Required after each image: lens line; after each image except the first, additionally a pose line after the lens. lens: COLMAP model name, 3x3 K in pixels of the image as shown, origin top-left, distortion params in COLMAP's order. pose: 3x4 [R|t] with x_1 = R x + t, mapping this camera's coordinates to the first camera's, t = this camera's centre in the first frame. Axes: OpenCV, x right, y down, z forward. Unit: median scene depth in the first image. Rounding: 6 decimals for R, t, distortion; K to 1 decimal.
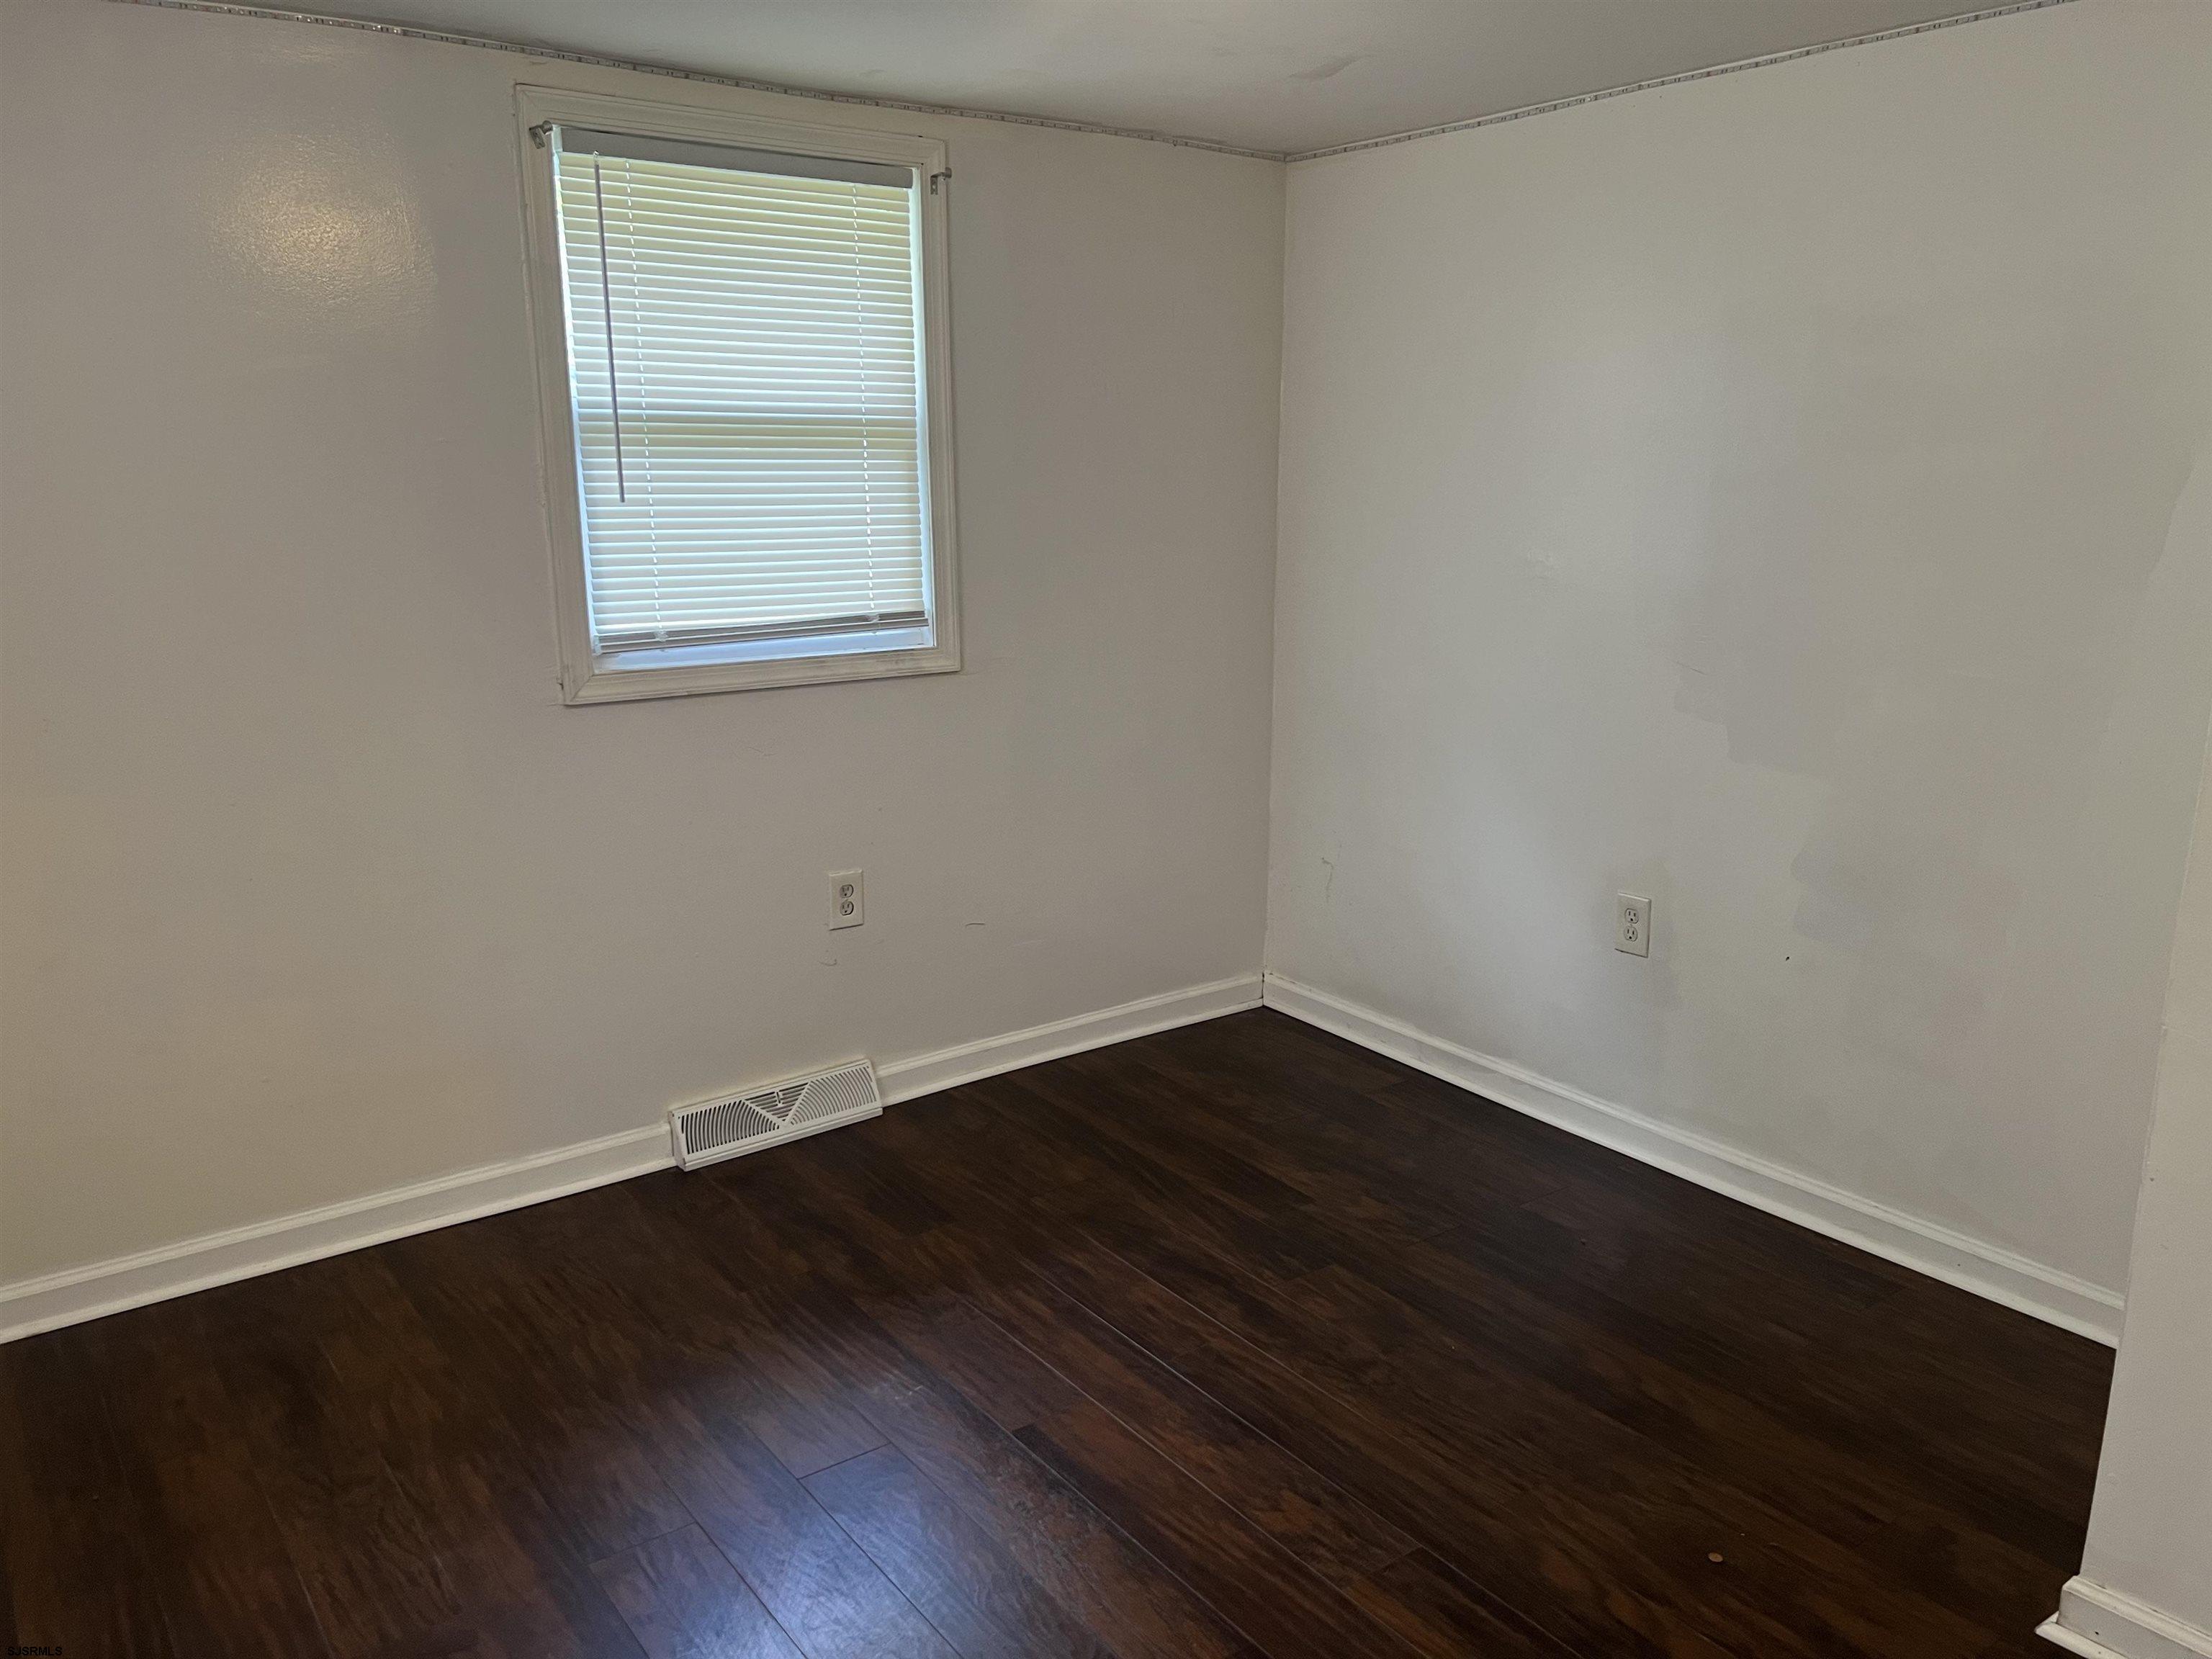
lens RADIAL K [[1690.1, 0, 1120.1], [0, 1690.1, 838.4], [0, 0, 1]] dist [0.082260, -0.066139]
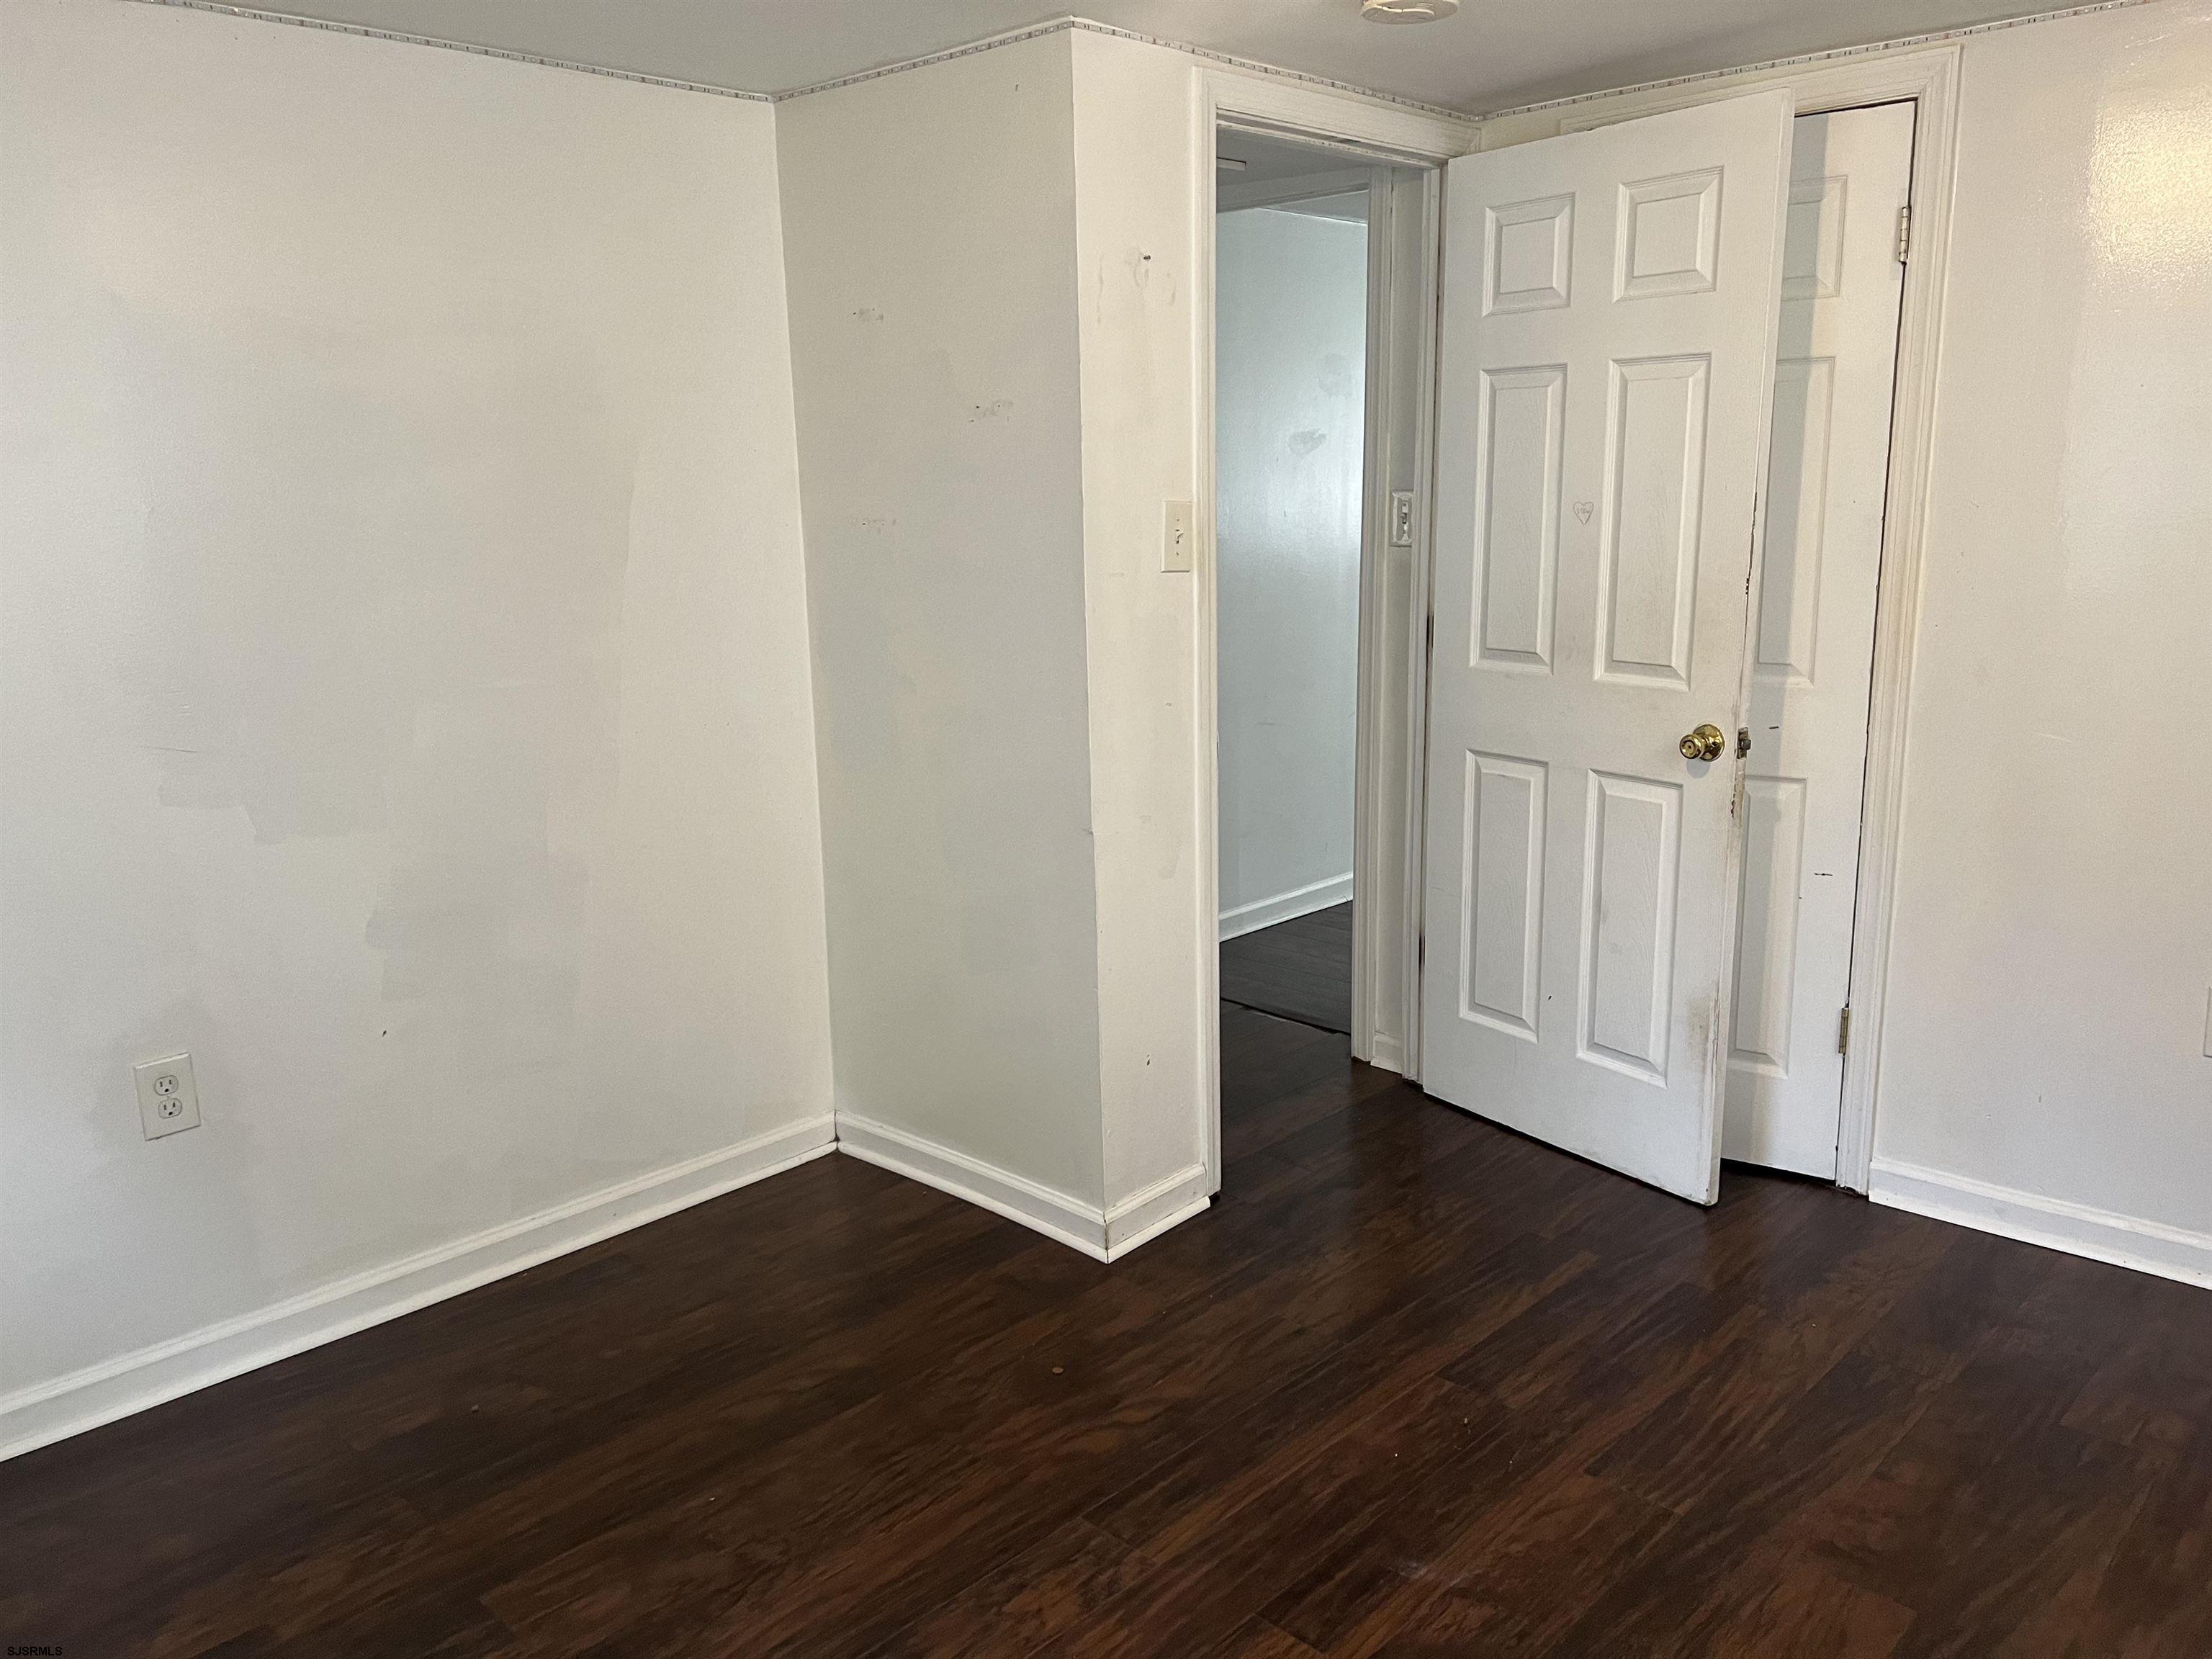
lens RADIAL K [[1690.1, 0, 1120.1], [0, 1690.1, 838.4], [0, 0, 1]] dist [0.082260, -0.066139]
pose [[-0.161948, -0.212281, 0.963696, -0.569519], [0.240725, 0.938585, 0.247203, -0.170761], [-0.956987, 0.272019, -0.100900, 0.749947]]
